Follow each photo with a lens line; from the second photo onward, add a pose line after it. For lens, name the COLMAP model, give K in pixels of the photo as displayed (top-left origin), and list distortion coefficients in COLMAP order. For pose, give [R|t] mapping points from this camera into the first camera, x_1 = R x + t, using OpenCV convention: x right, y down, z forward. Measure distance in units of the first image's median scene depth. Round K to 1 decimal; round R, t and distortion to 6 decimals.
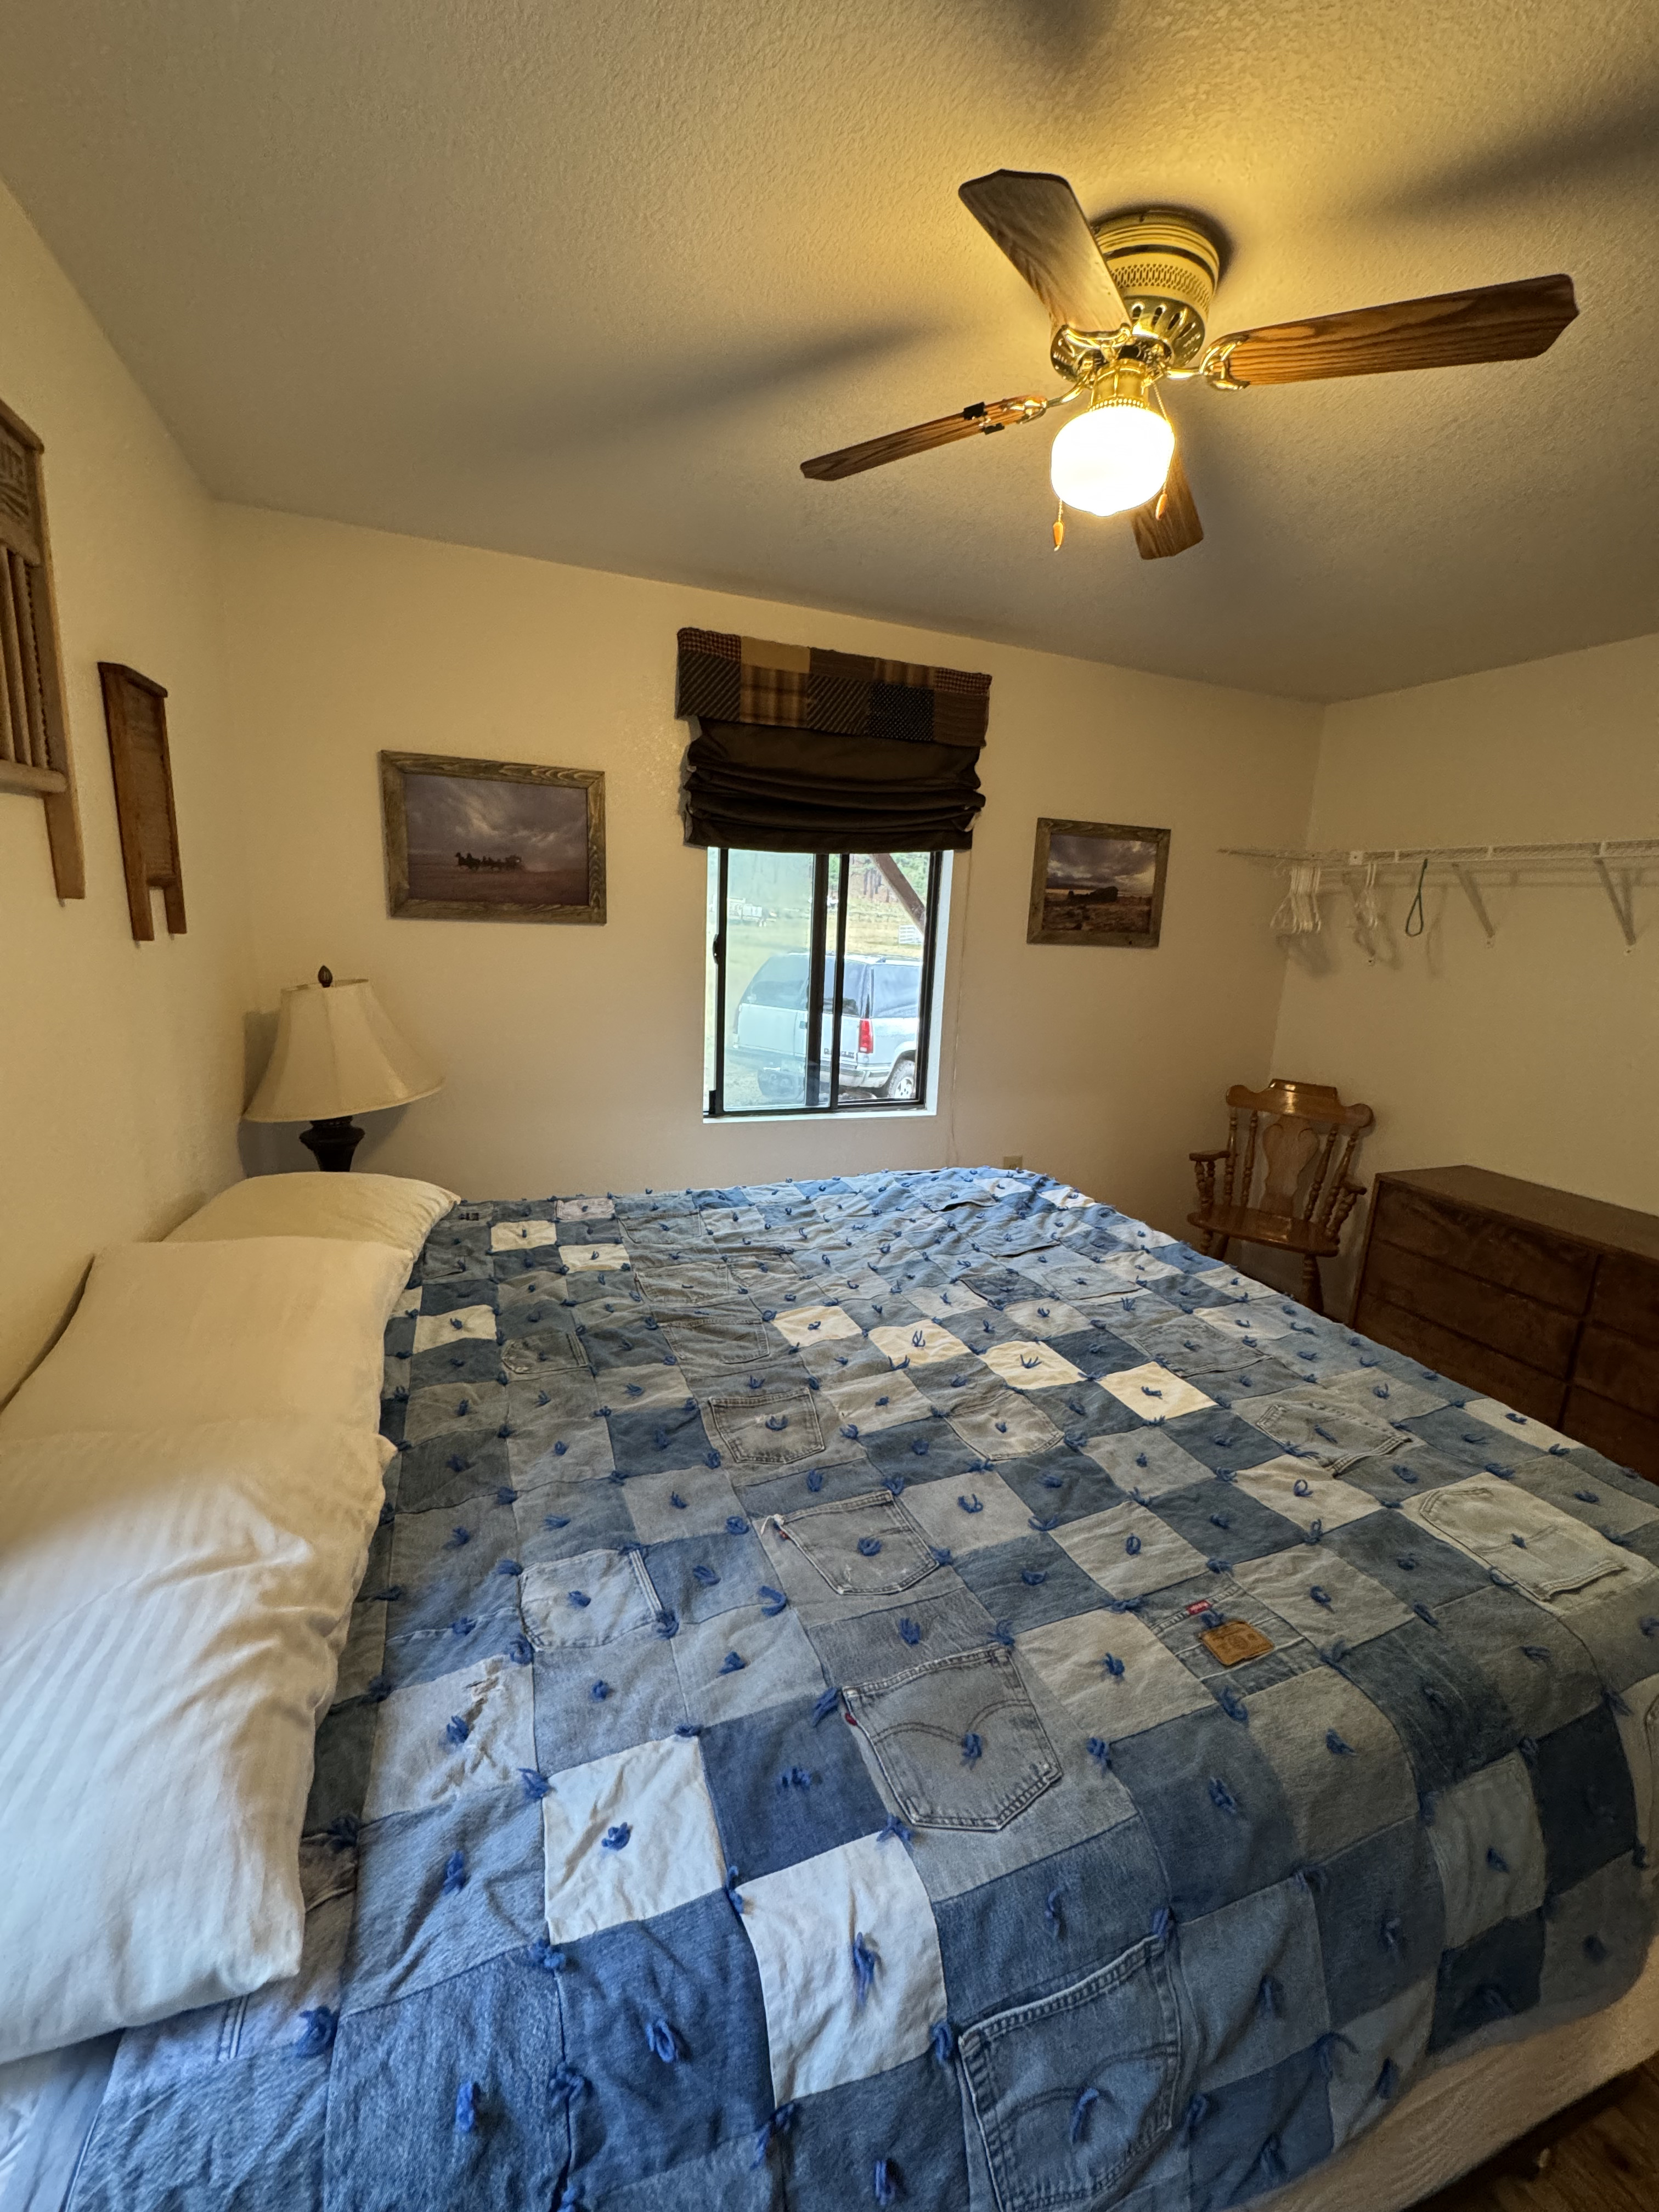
lens RADIAL K [[876.9, 0, 825.9], [0, 876.9, 1102.4], [0, 0, 1]] dist [-0.002303, -0.000122]
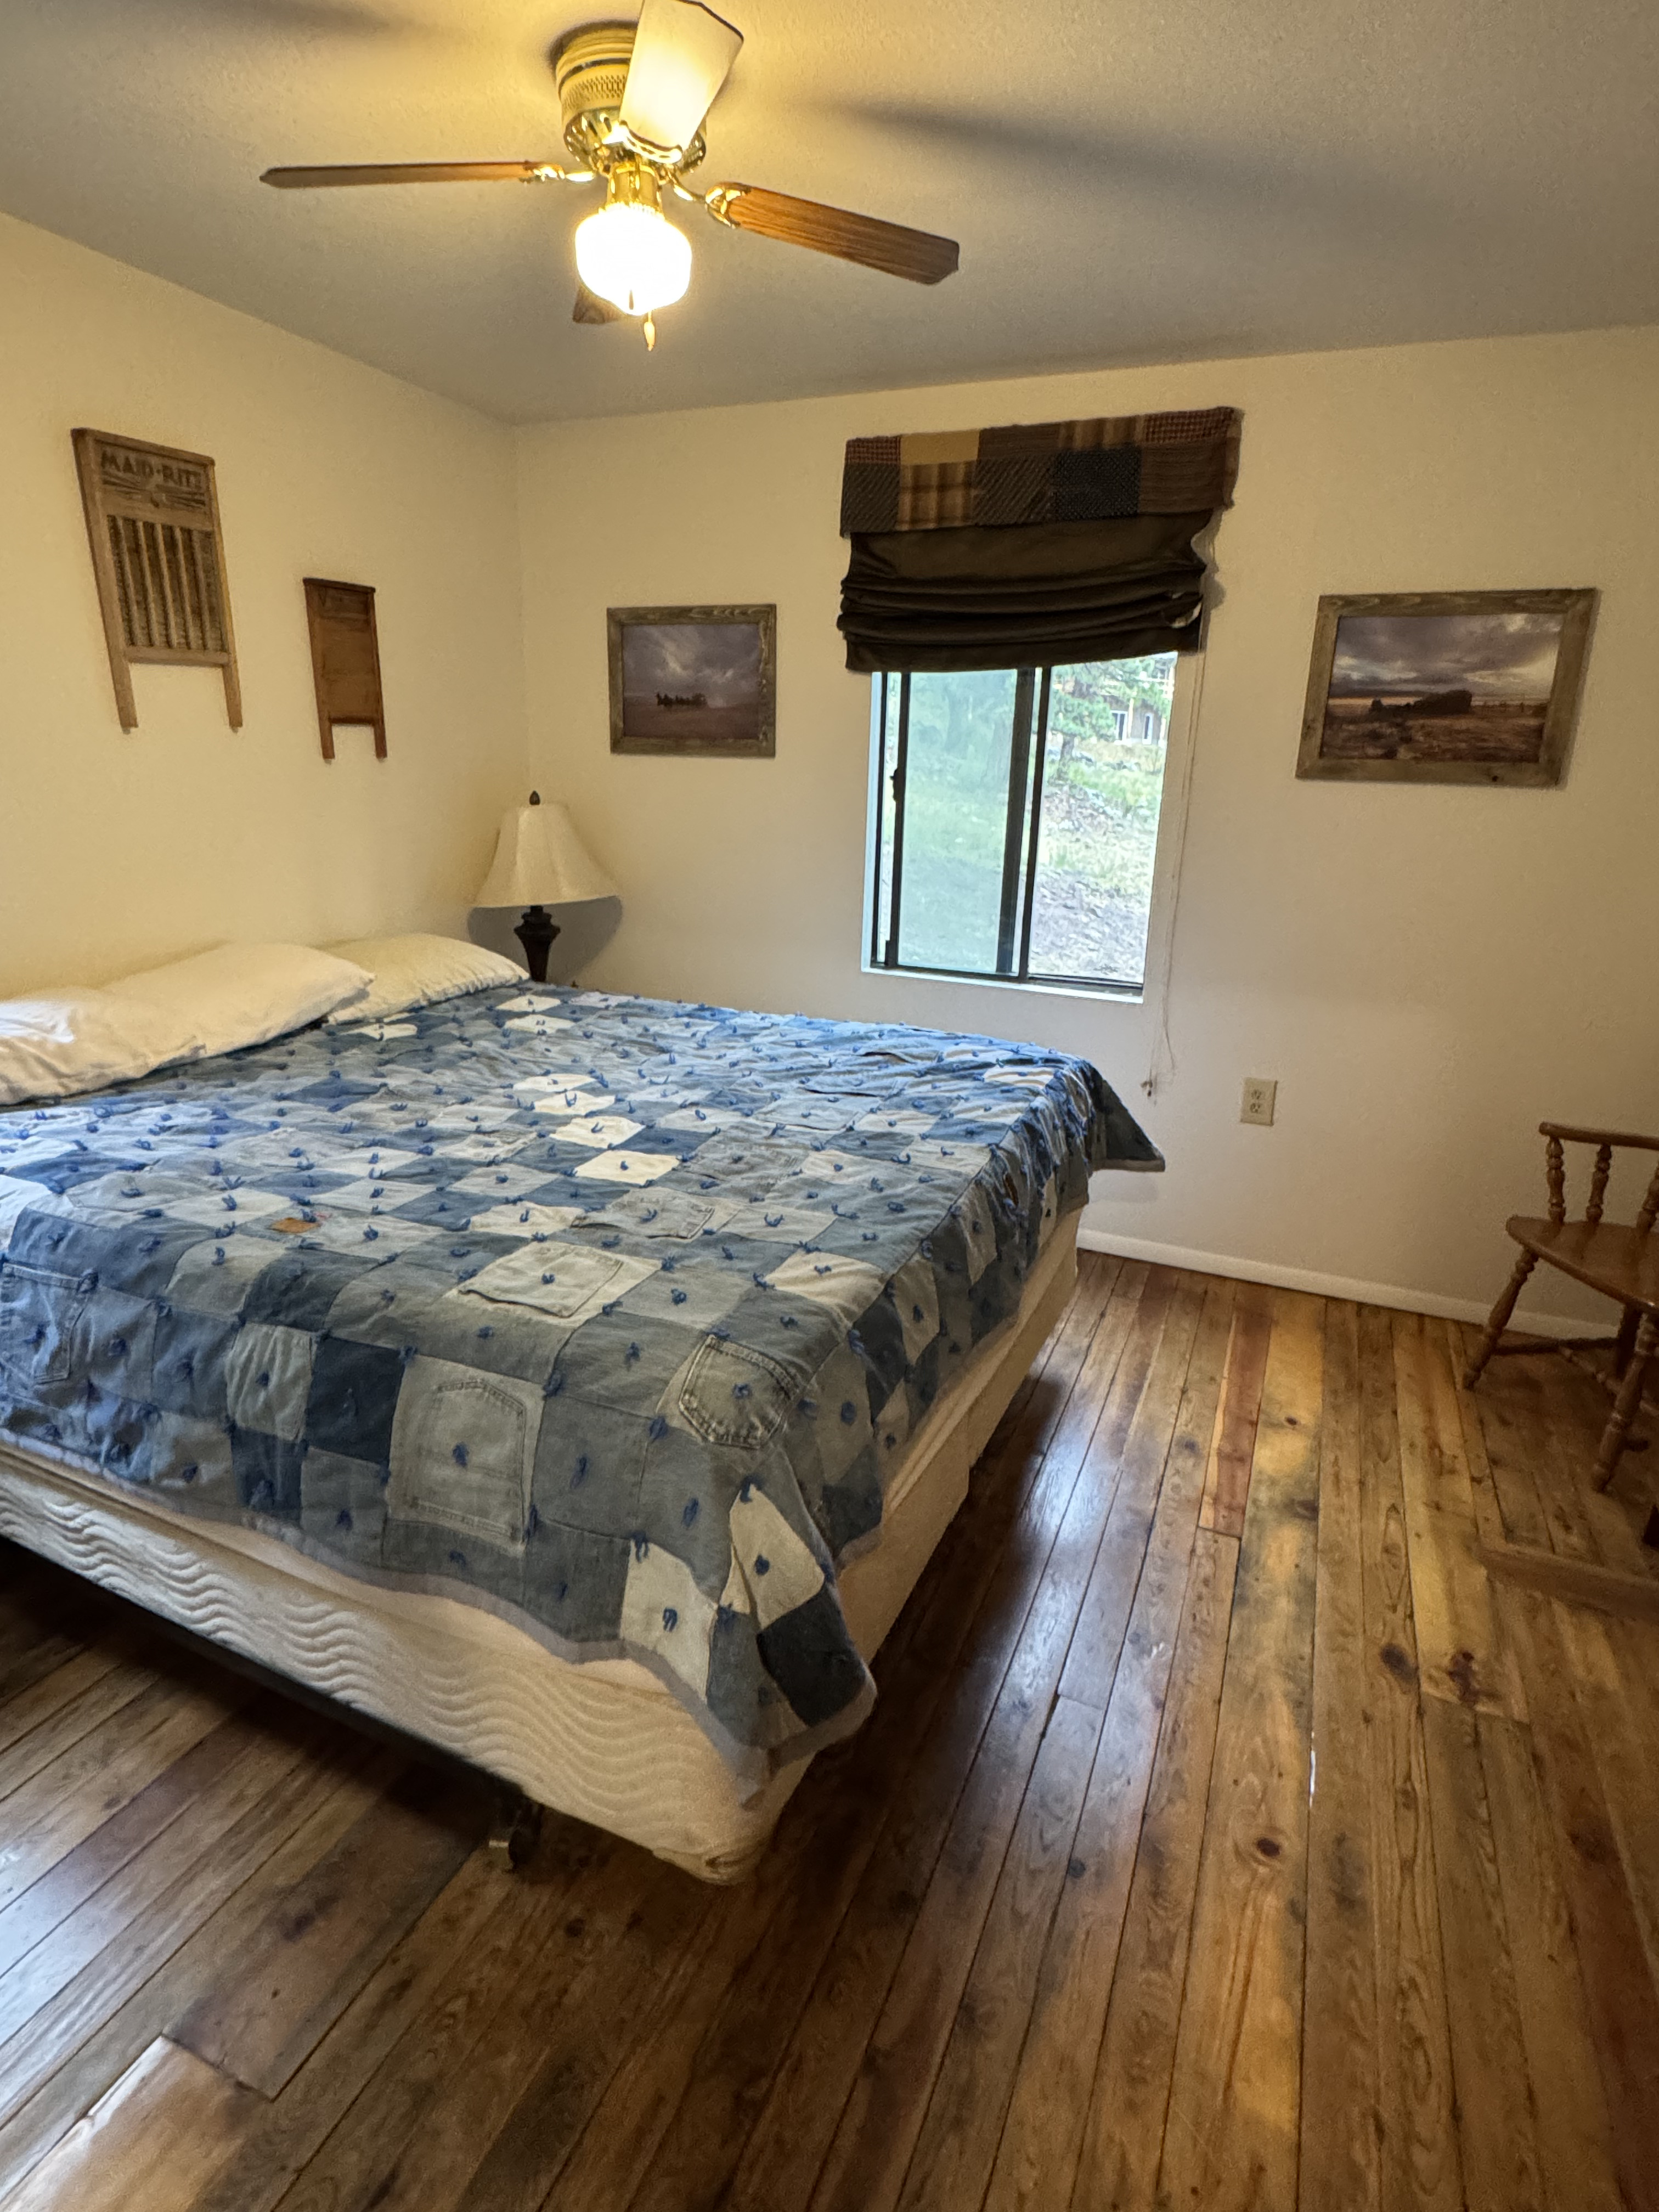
lens RADIAL K [[1134.1, 0, 833.0], [0, 1134.1, 1094.1], [0, 0, 1]] dist [-0.003824, 0.000899]
pose [[0.719235, 0.174647, -0.672458, 1.175780], [-0.143781, 0.984353, 0.101867, 0.058773], [0.679727, 0.023420, 0.733091, 0.142747]]
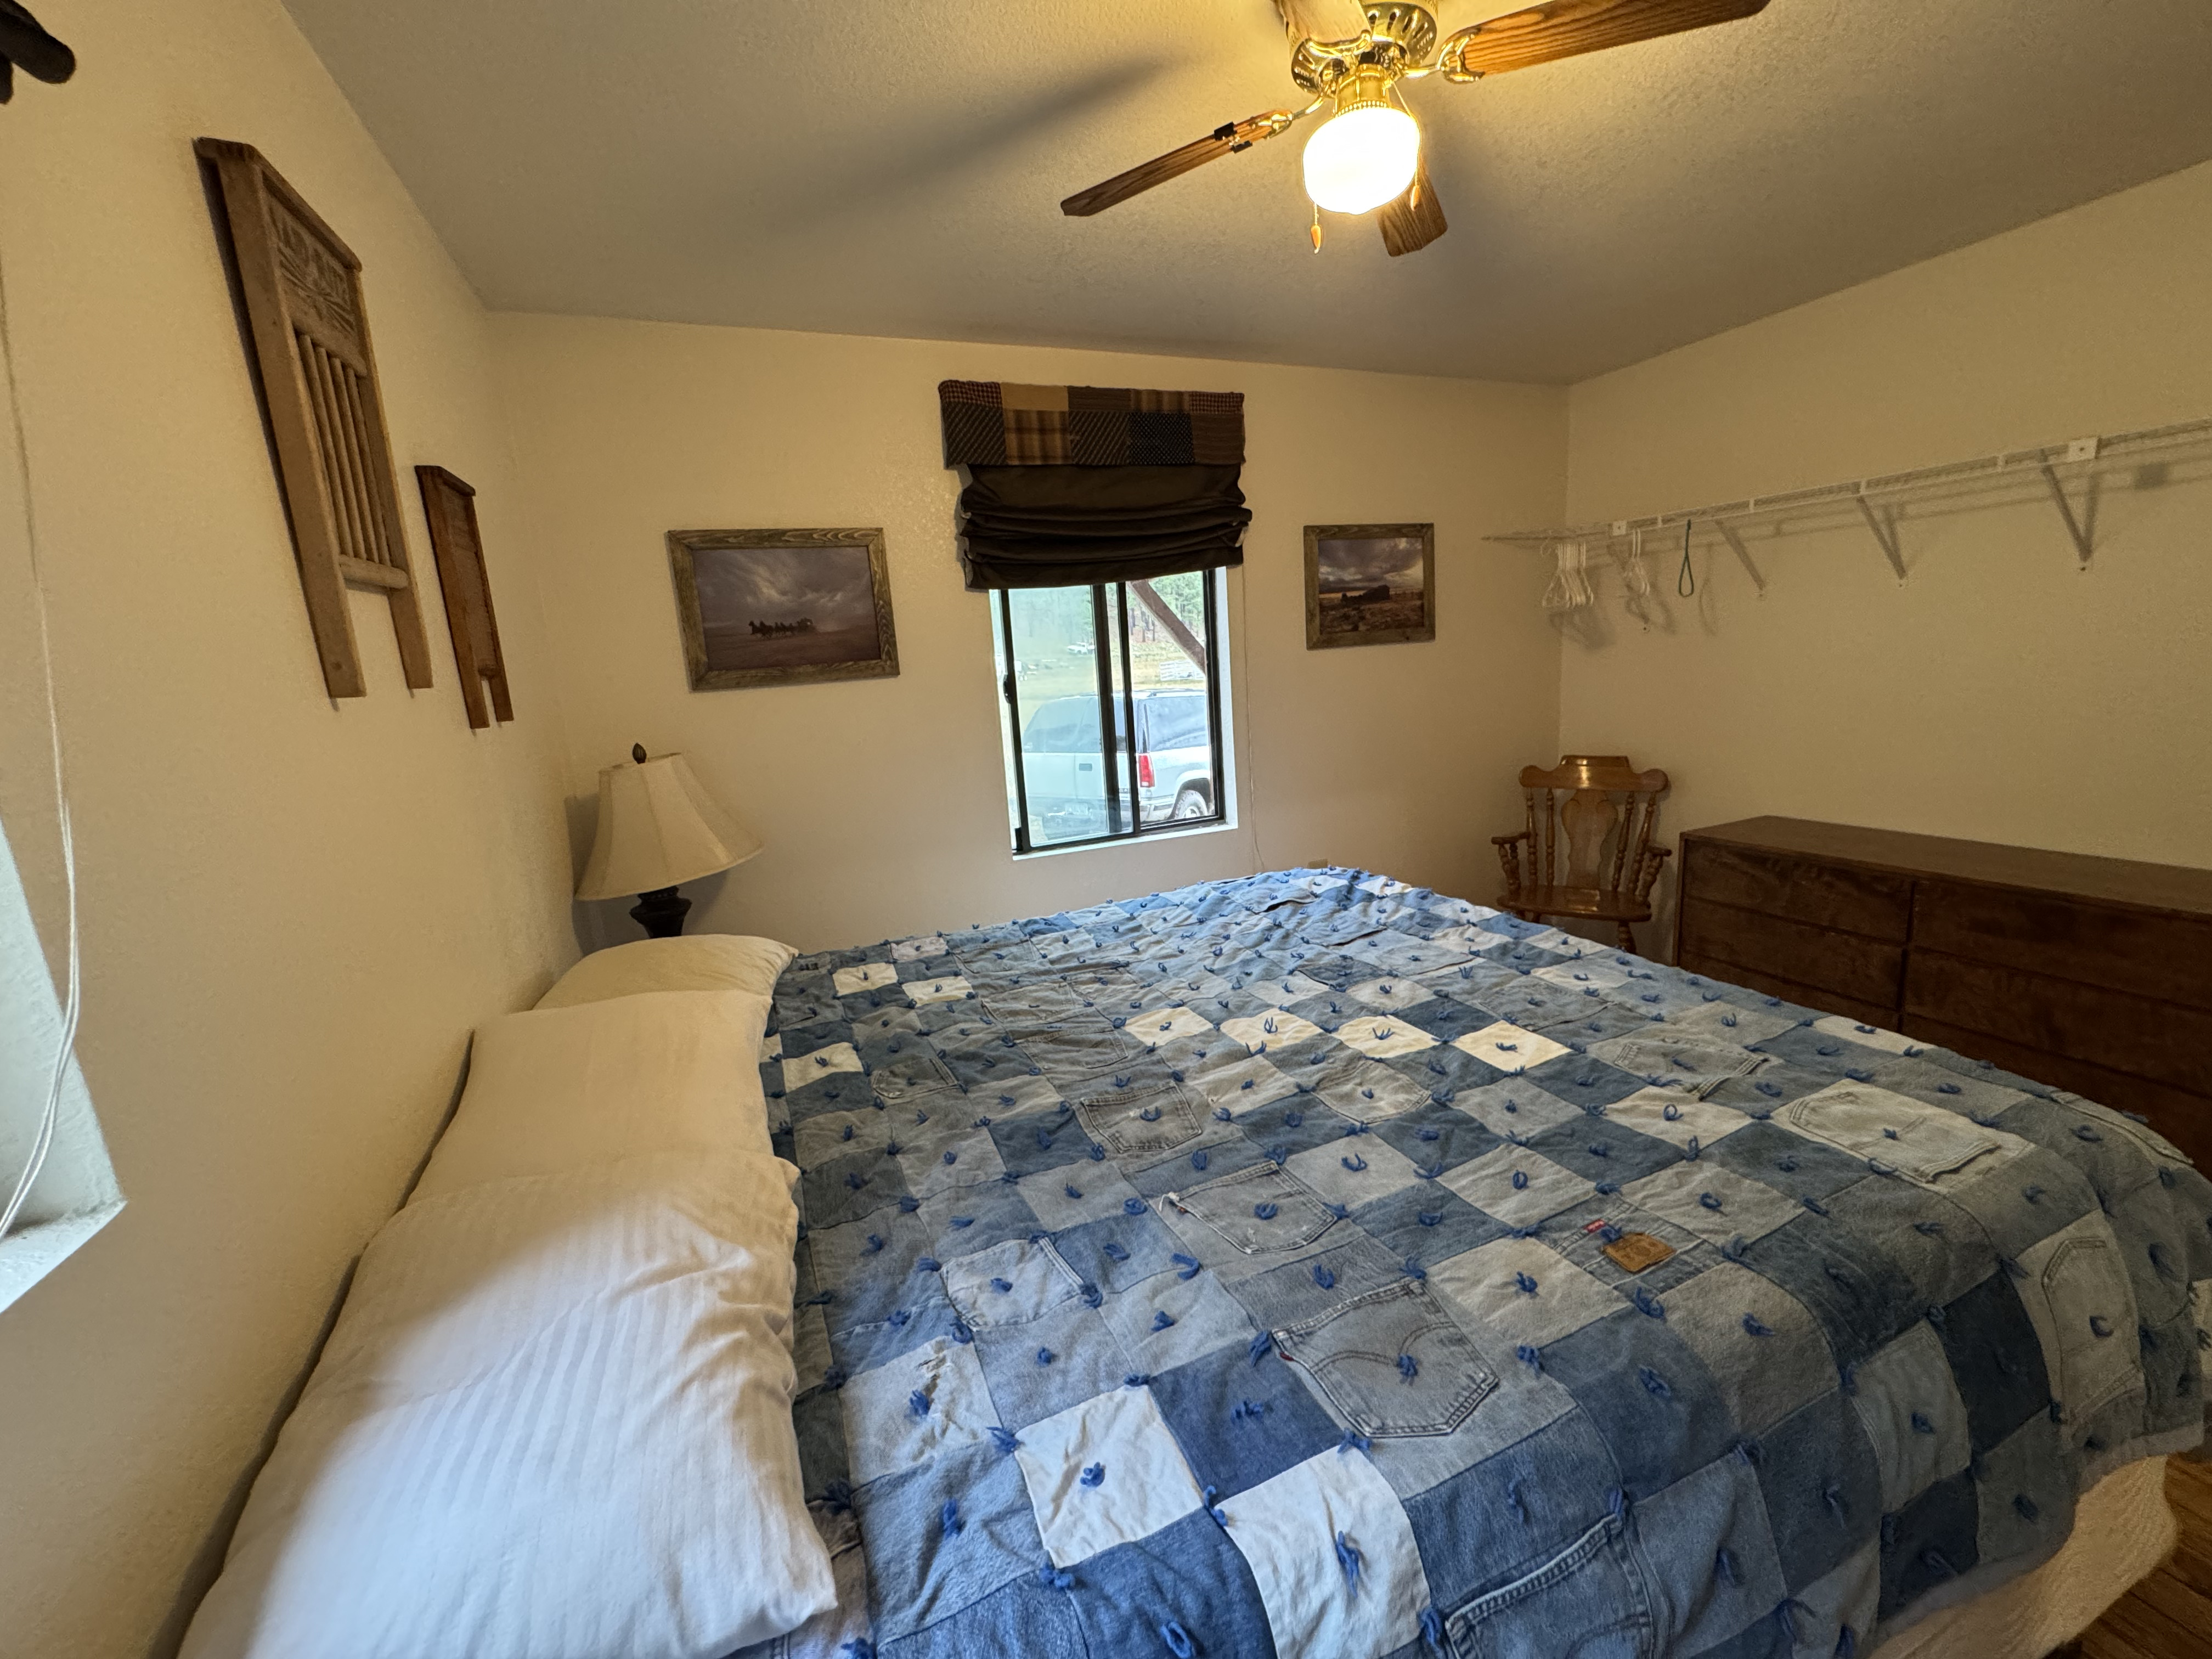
lens RADIAL K [[876.9, 0, 1100.4], [0, 876.9, 830.2], [0, 0, 1]] dist [-0.002303, -0.000122]
pose [[0.993370, -0.114883, -0.004344, -0.054211], [0.114776, 0.993194, -0.019777, 0.035938], [0.006587, 0.019147, 0.999795, -0.026828]]
